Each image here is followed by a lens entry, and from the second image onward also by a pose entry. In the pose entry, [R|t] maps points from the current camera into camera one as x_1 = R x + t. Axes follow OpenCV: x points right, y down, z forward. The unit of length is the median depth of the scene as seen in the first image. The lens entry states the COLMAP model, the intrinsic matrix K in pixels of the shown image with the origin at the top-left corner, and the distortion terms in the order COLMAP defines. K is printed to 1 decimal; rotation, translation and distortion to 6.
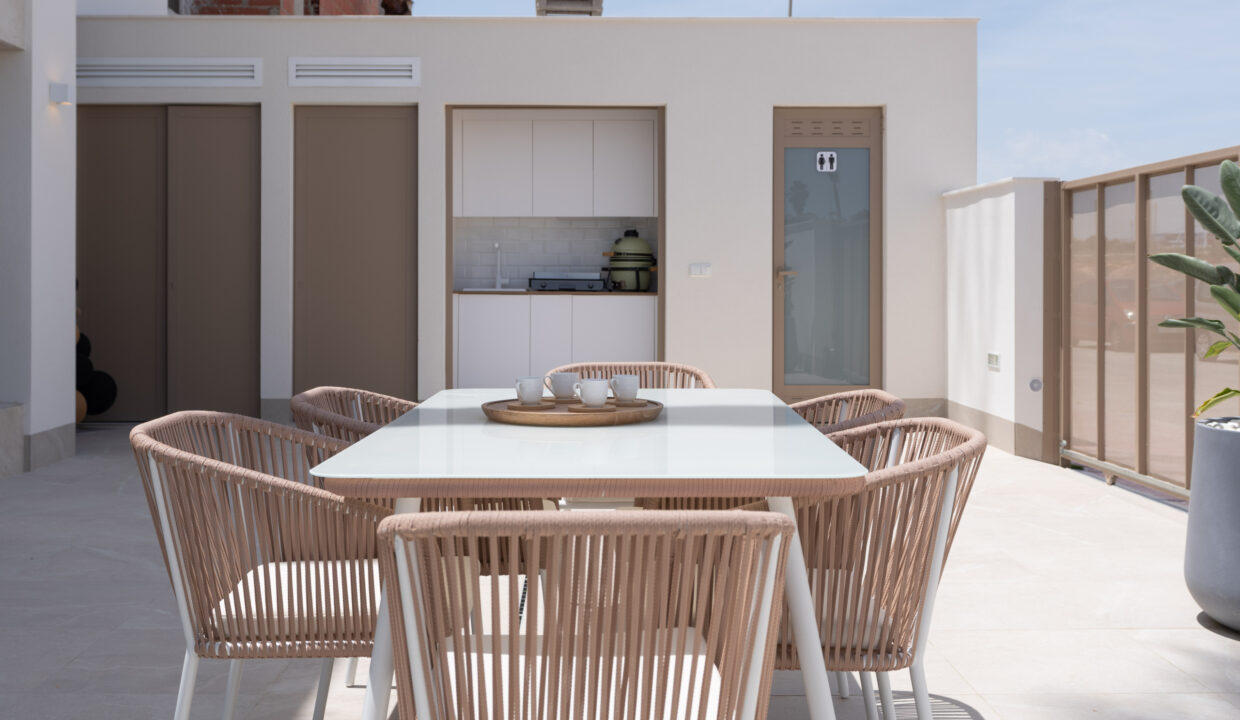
lens RADIAL K [[1334.0, 0, 620.4], [0, 1334.0, 251.3], [0, 0, 1]] dist [0.015832, -0.010979]
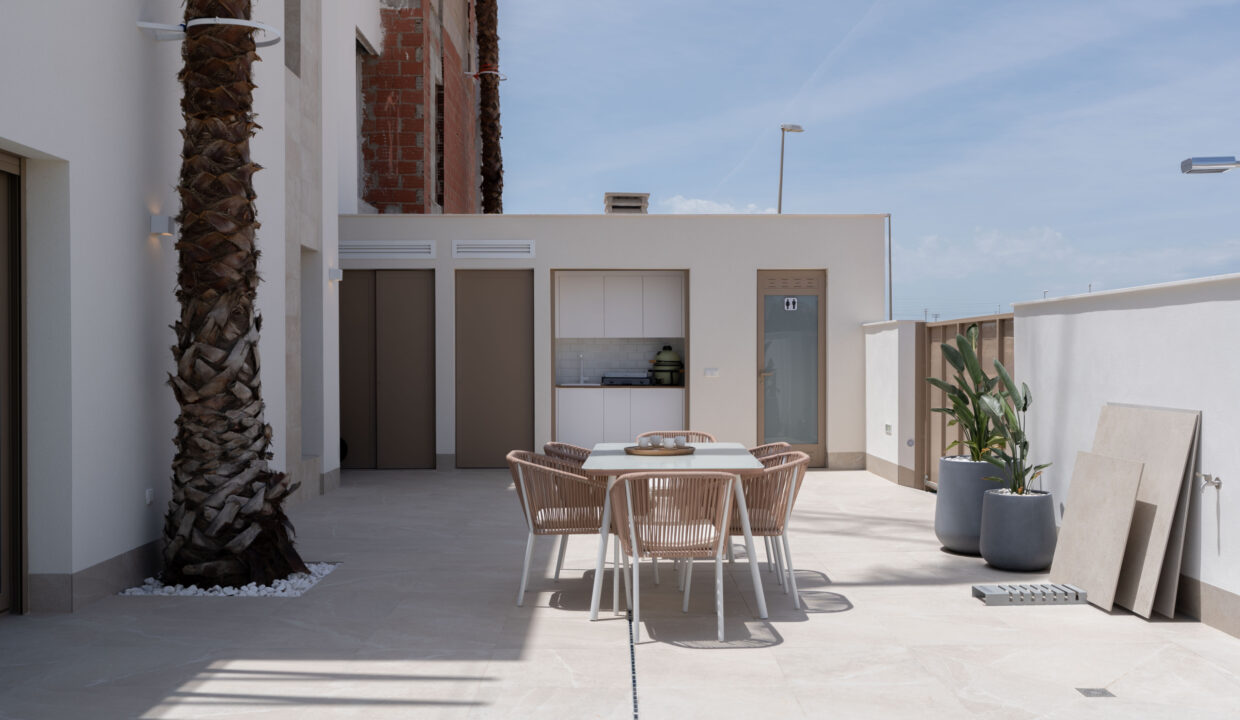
lens RADIAL K [[1158.5, 0, 620.0], [0, 1158.5, 360.0], [0, 0, 1]] dist [0.006319, 0.010704]
pose [[0.999778, -0.004895, -0.020481, -0.021059], [0.005365, 0.999722, 0.022945, -0.033196], [0.020363, -0.023050, 0.999527, -0.385002]]
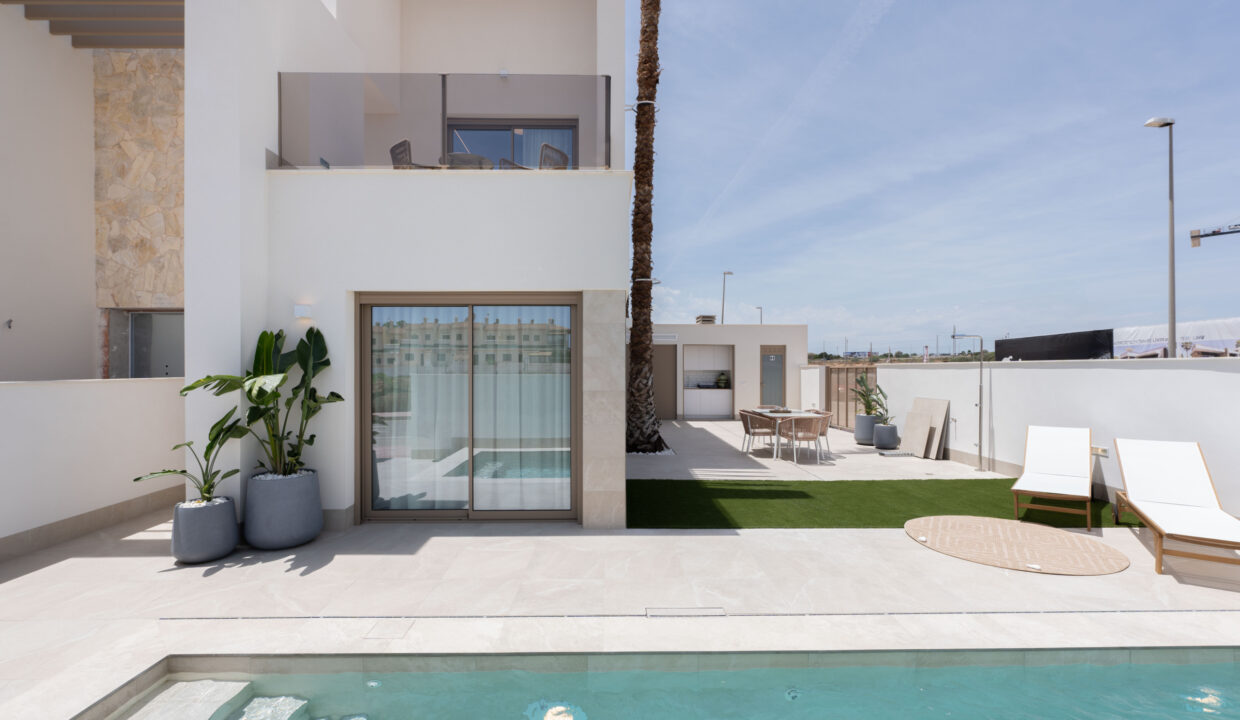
lens RADIAL K [[564.0, 0, 620.0], [0, 564.0, 360.0], [0, 0, 1]] dist [-0.001847, -0.000340]
pose [[0.999989, -0.000880, -0.004691, -0.322951], [0.000897, 0.999993, 0.003581, -0.068079], [0.004688, -0.003585, 0.999983, -0.799573]]
